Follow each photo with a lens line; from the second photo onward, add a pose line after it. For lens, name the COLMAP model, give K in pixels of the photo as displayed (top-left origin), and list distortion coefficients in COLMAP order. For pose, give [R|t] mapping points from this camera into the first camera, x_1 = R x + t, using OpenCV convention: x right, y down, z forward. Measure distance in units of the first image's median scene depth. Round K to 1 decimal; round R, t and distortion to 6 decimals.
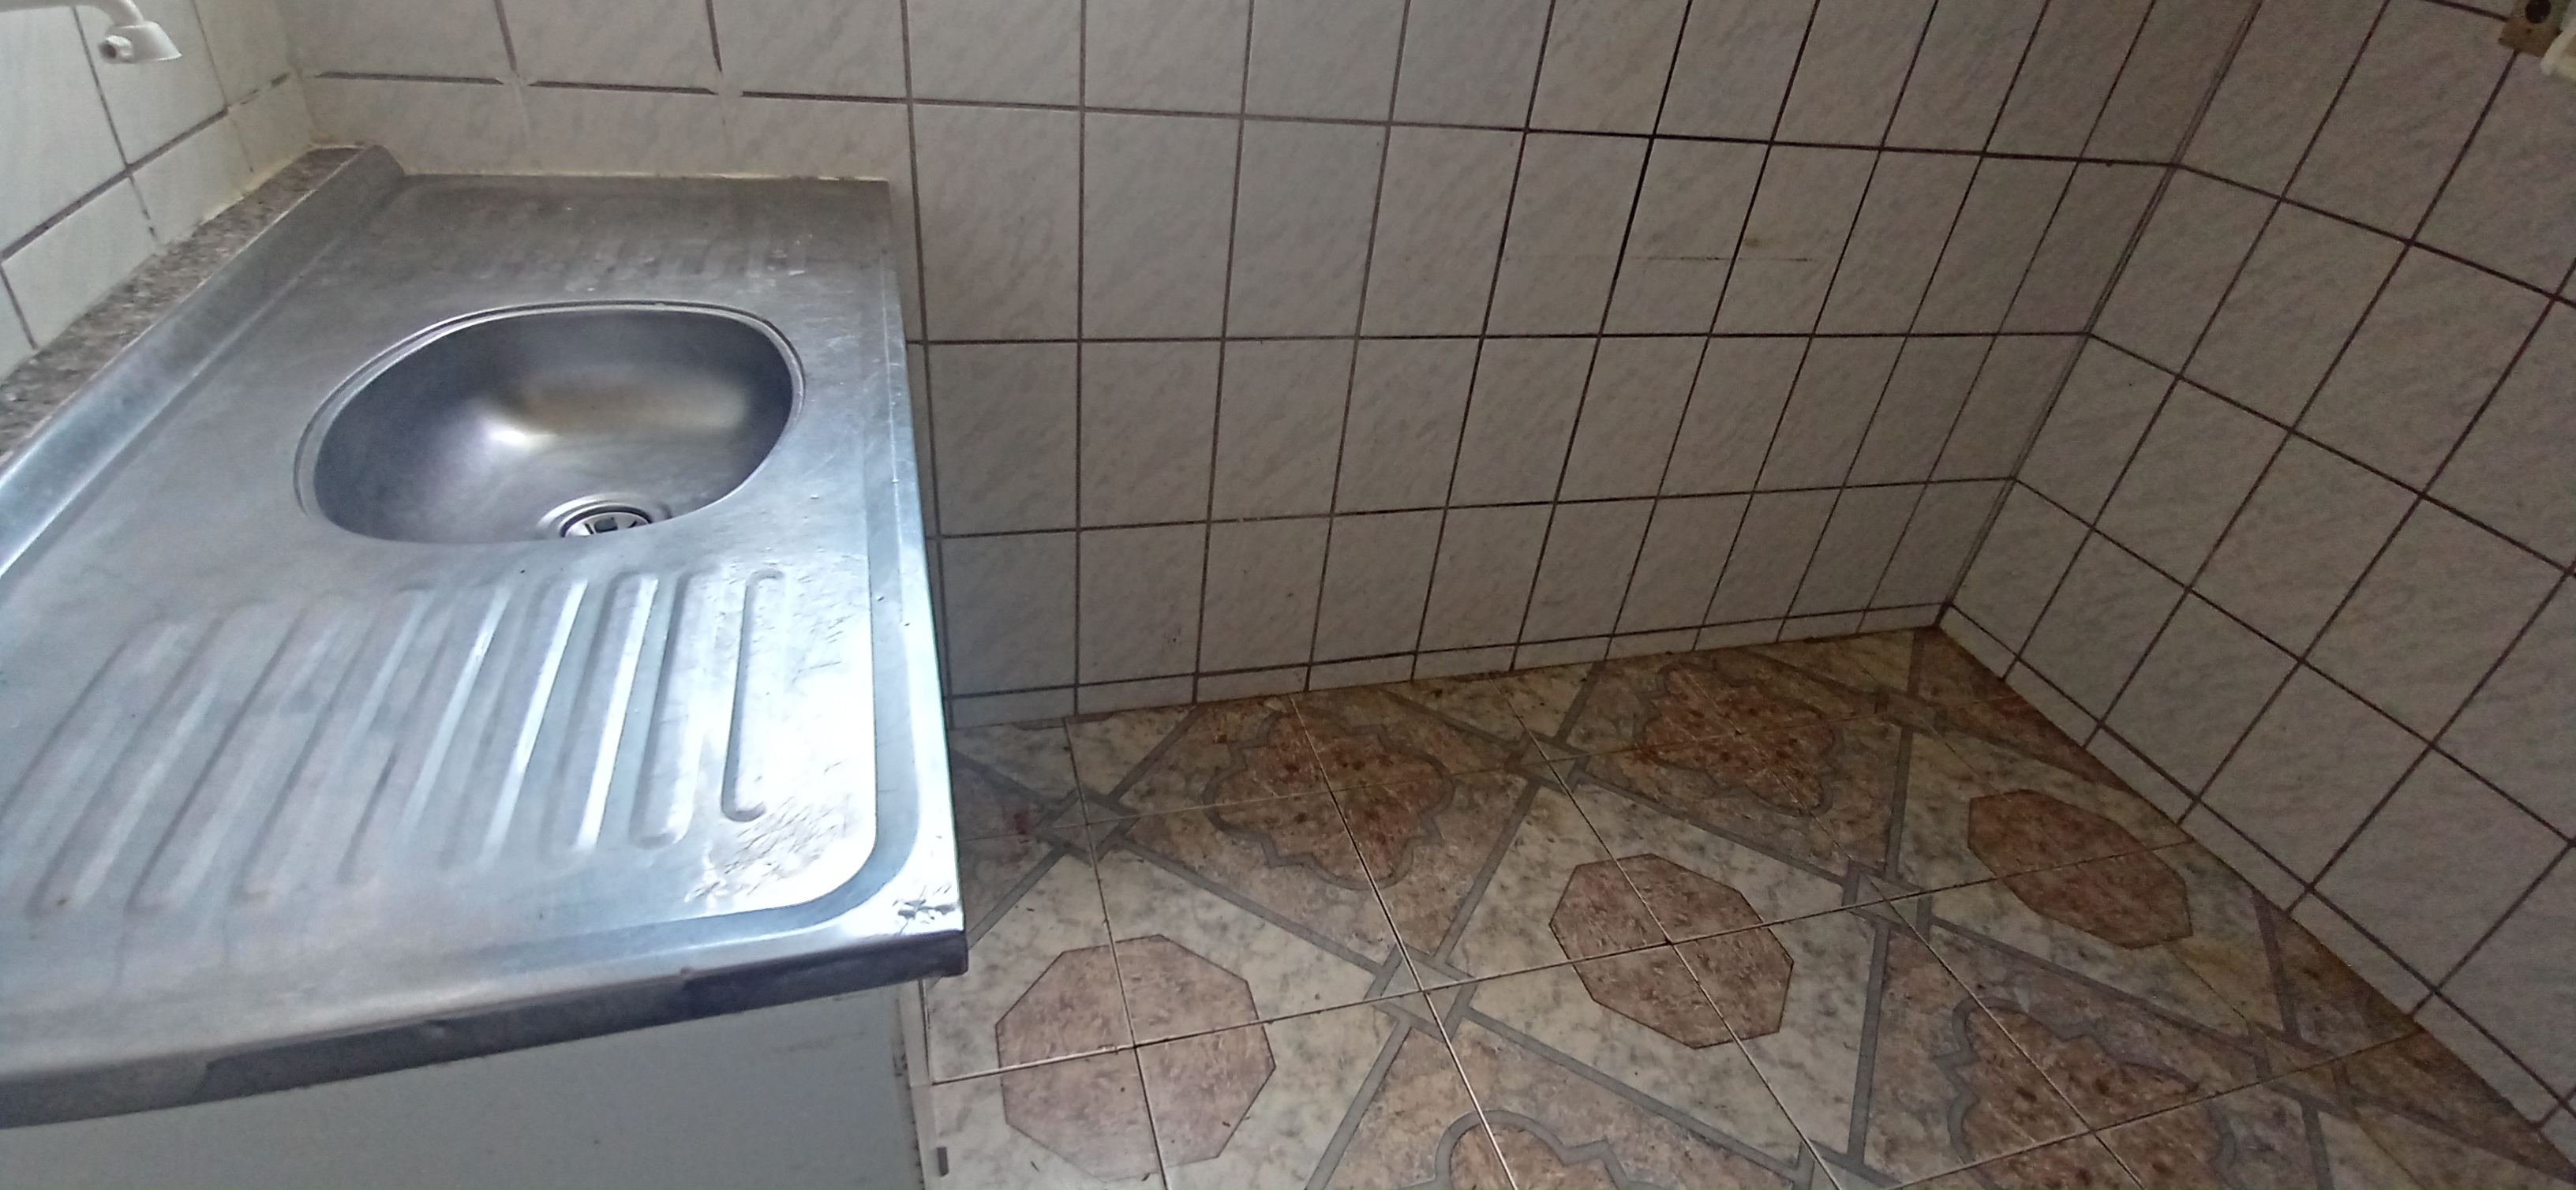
lens RADIAL K [[1176.6, 0, 1281.9], [0, 1176.6, 605.6], [0, 0, 1]] dist [-0.020809, 0.008168]
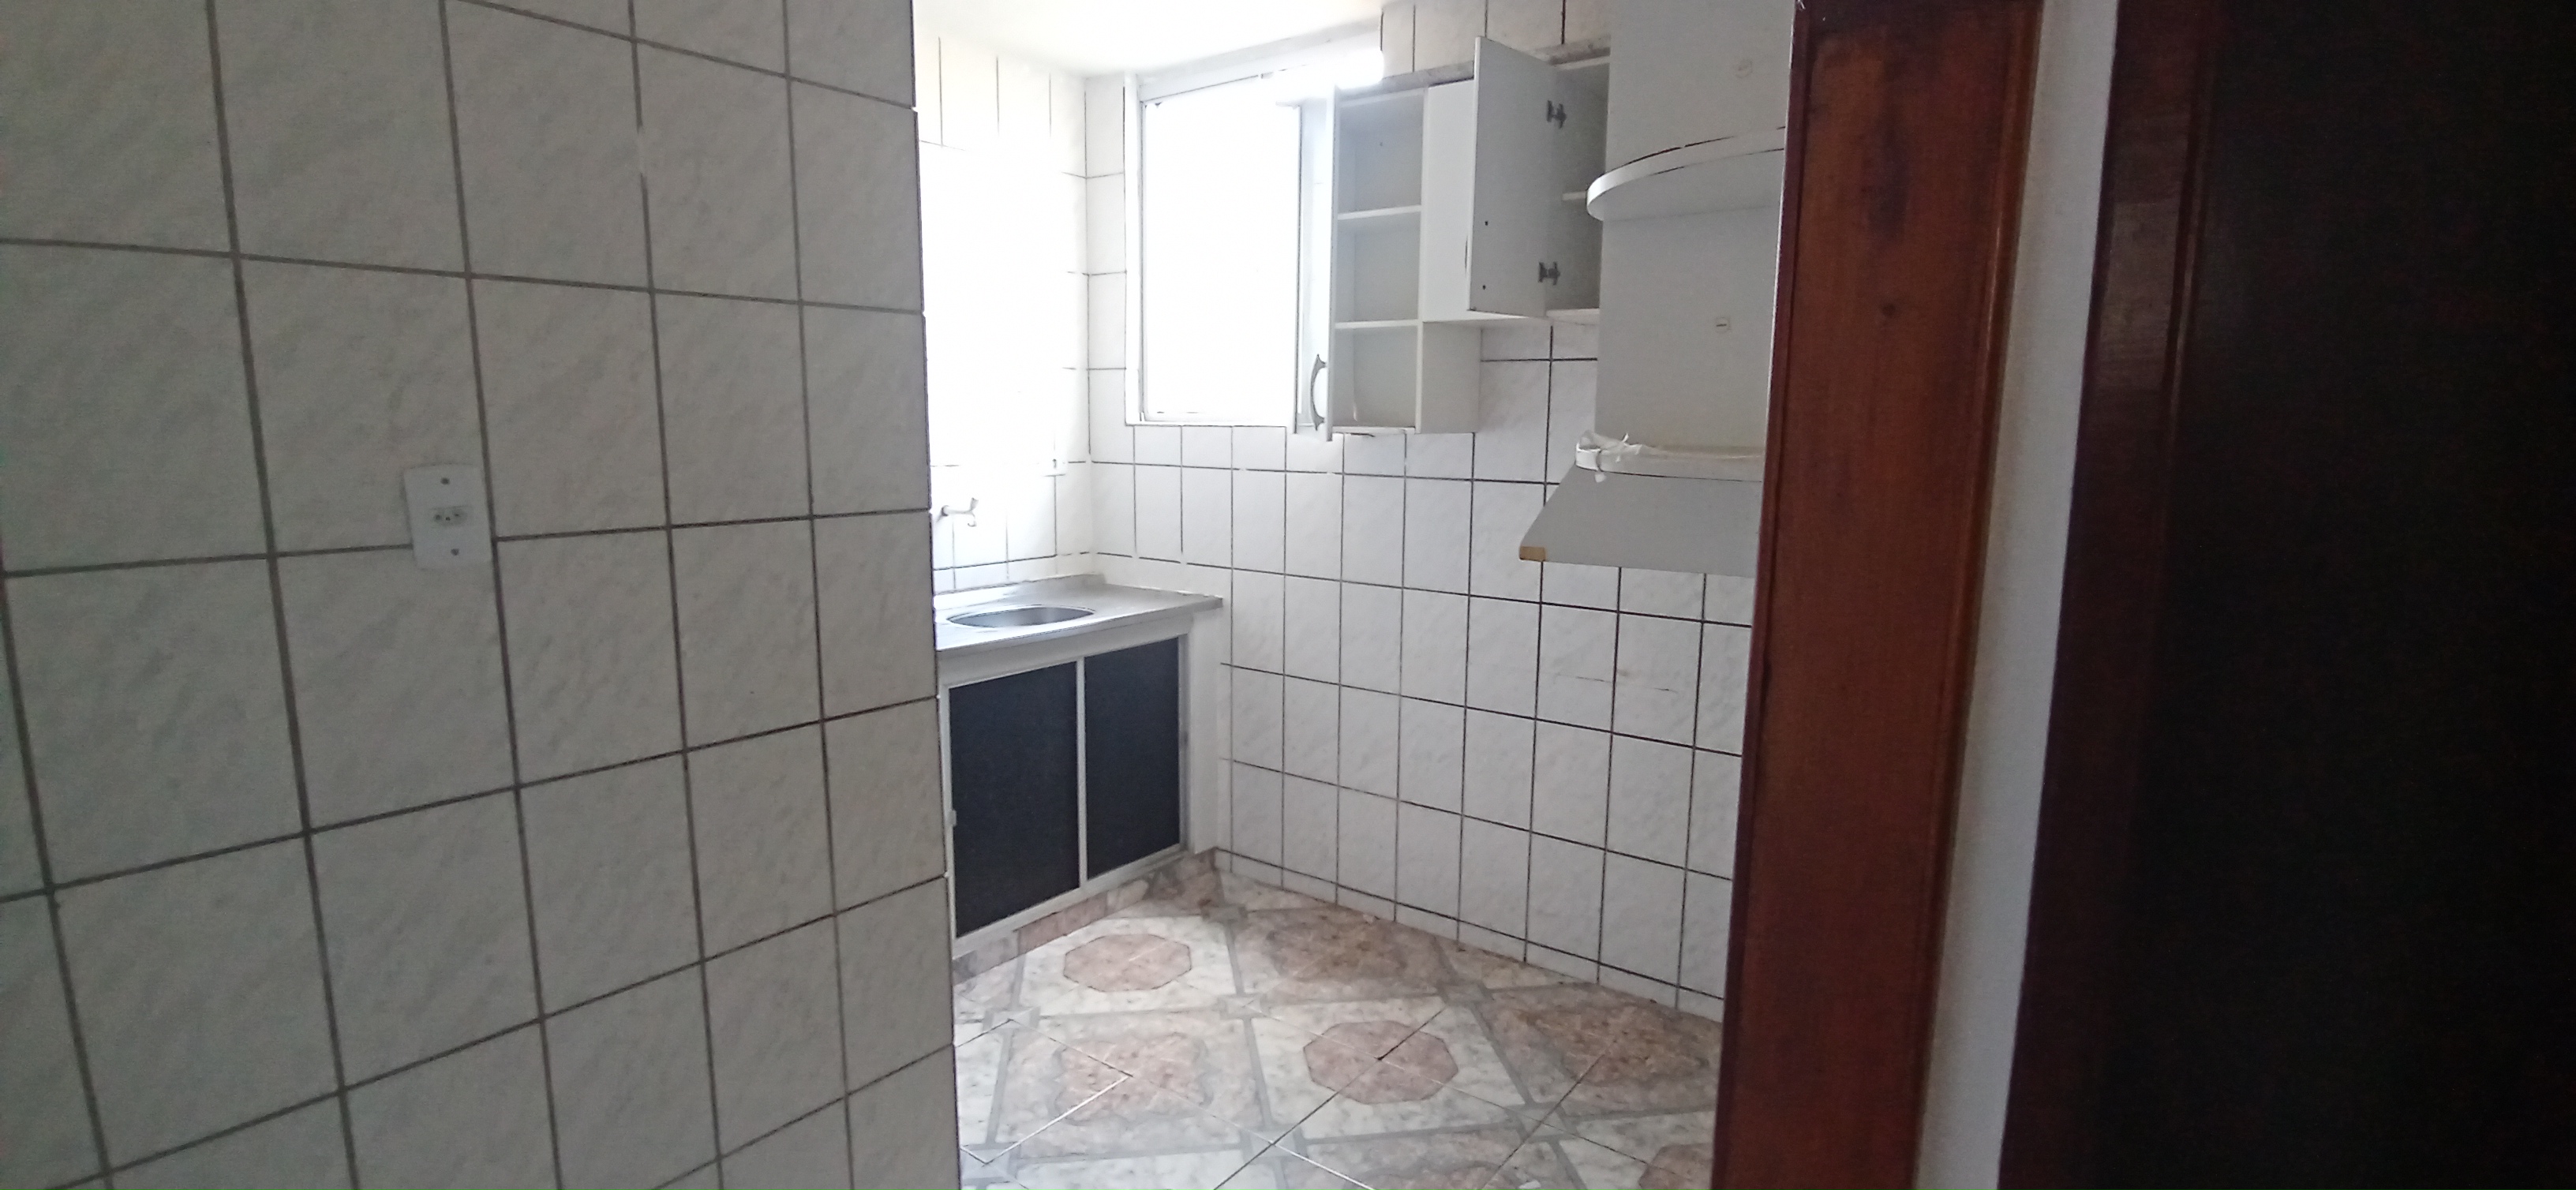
lens RADIAL K [[1176.6, 0, 1281.9], [0, 1176.6, 605.6], [0, 0, 1]] dist [-0.020809, 0.008168]
pose [[0.588178, 0.029300, -0.808200, 1.919068], [-0.414160, 0.869269, -0.269896, 0.307155], [0.694635, 0.493471, 0.523420, -0.251647]]
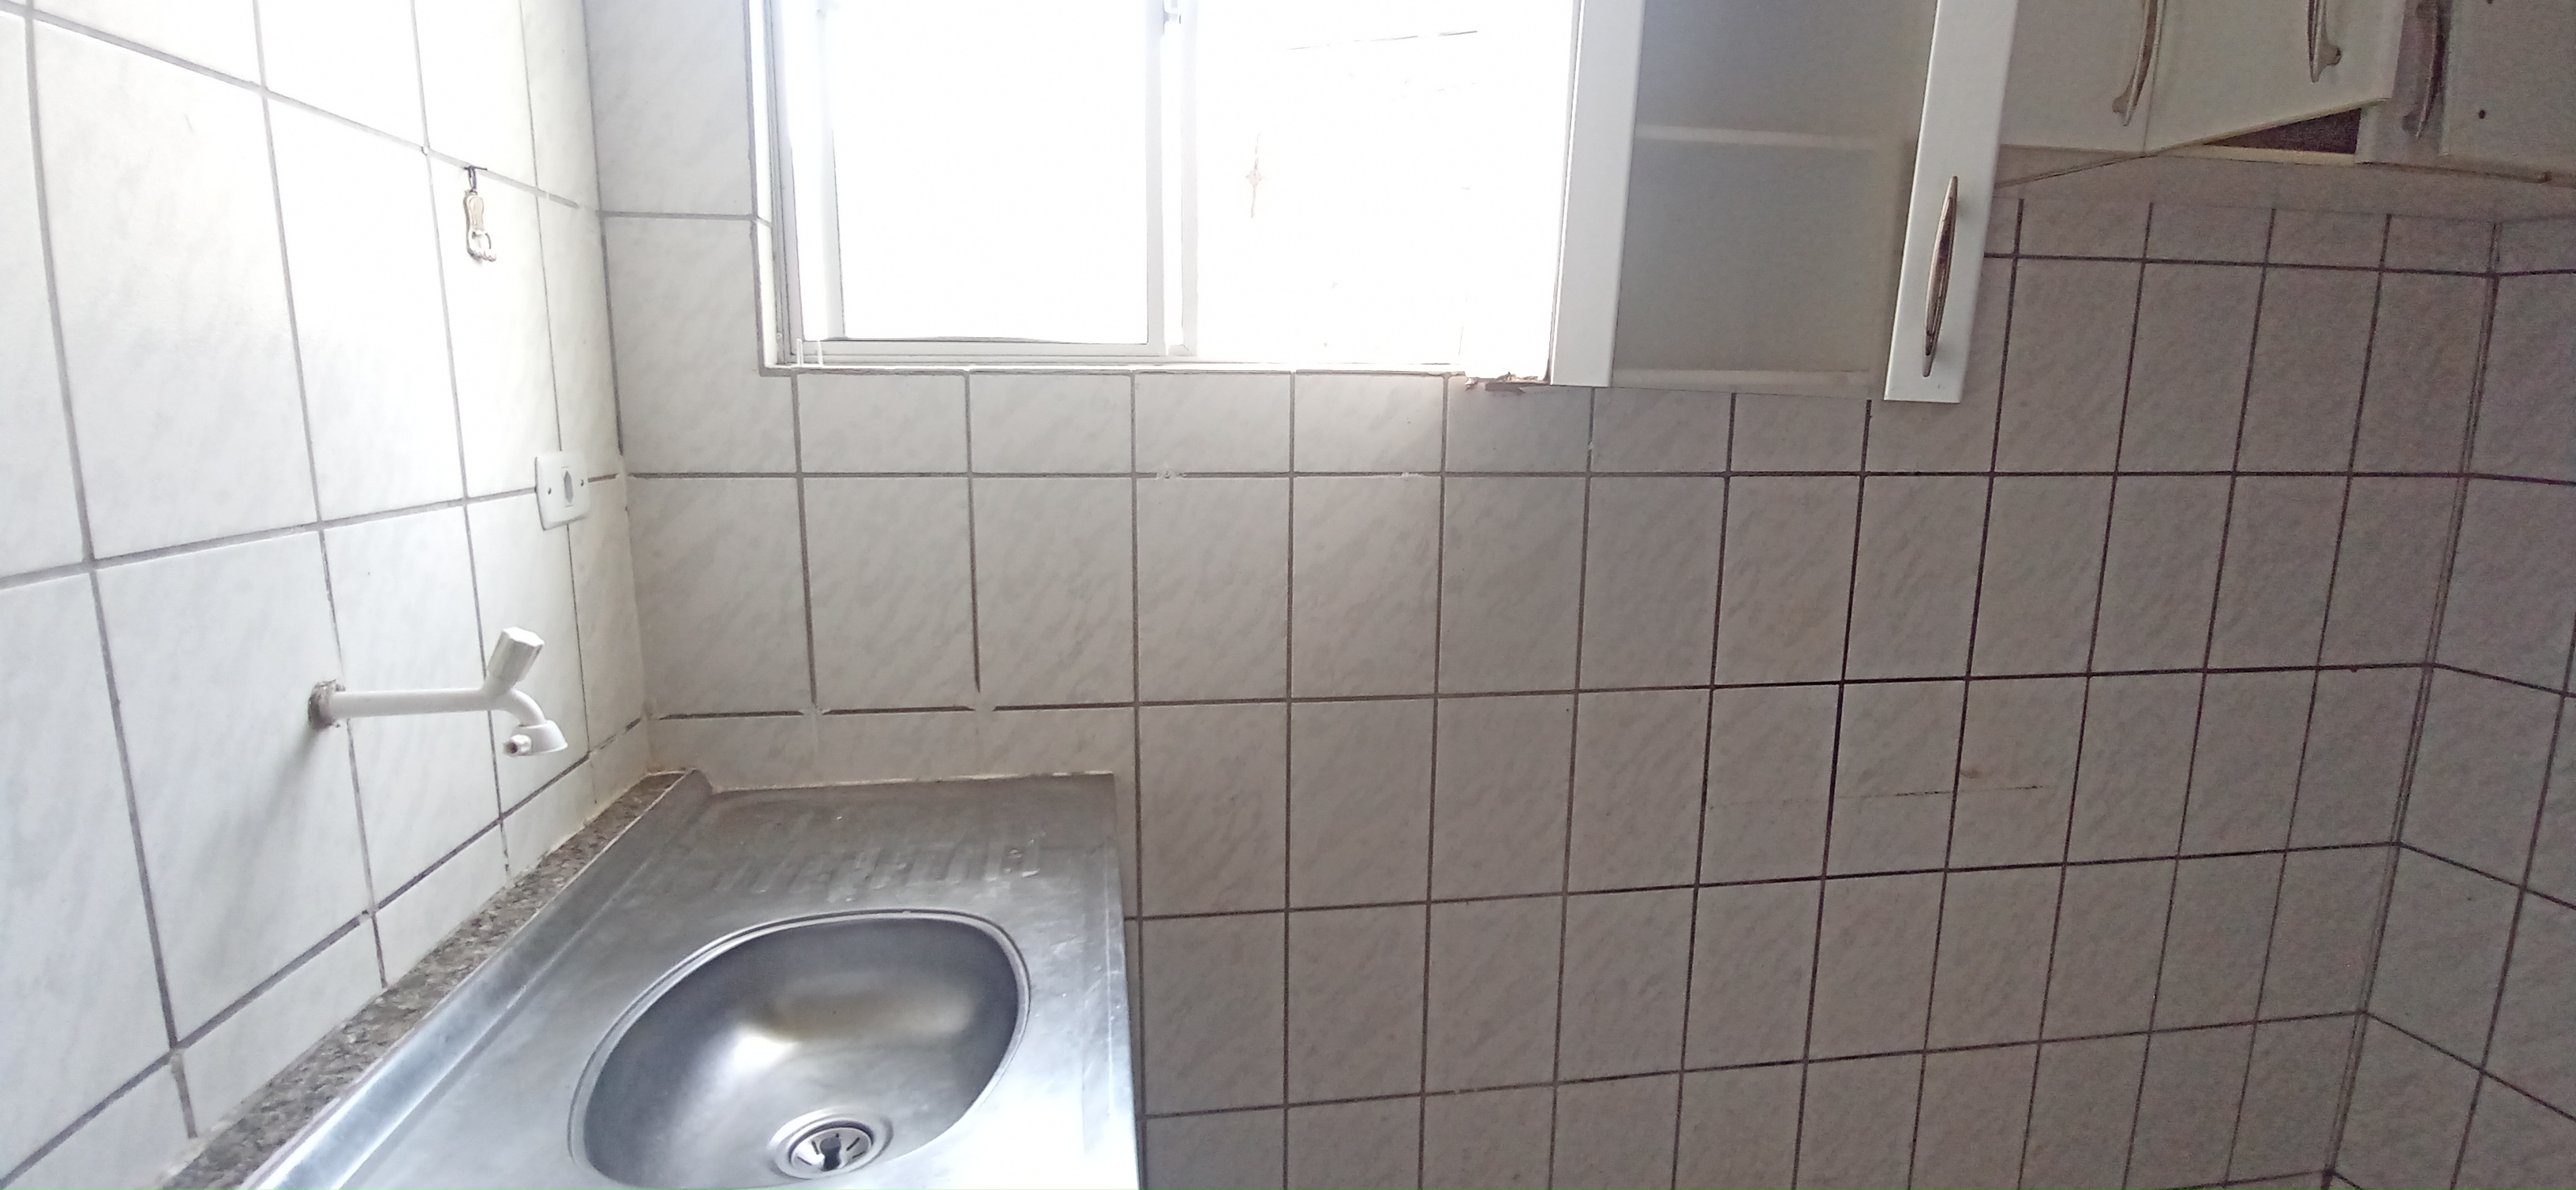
lens RADIAL K [[1176.6, 0, 1281.9], [0, 1176.6, 605.6], [0, 0, 1]] dist [-0.020809, 0.008168]
pose [[0.985738, -0.072507, -0.151865, -0.003601], [0.002661, 0.909024, -0.416735, -0.049913], [0.168265, 0.410387, 0.896253, -0.024016]]
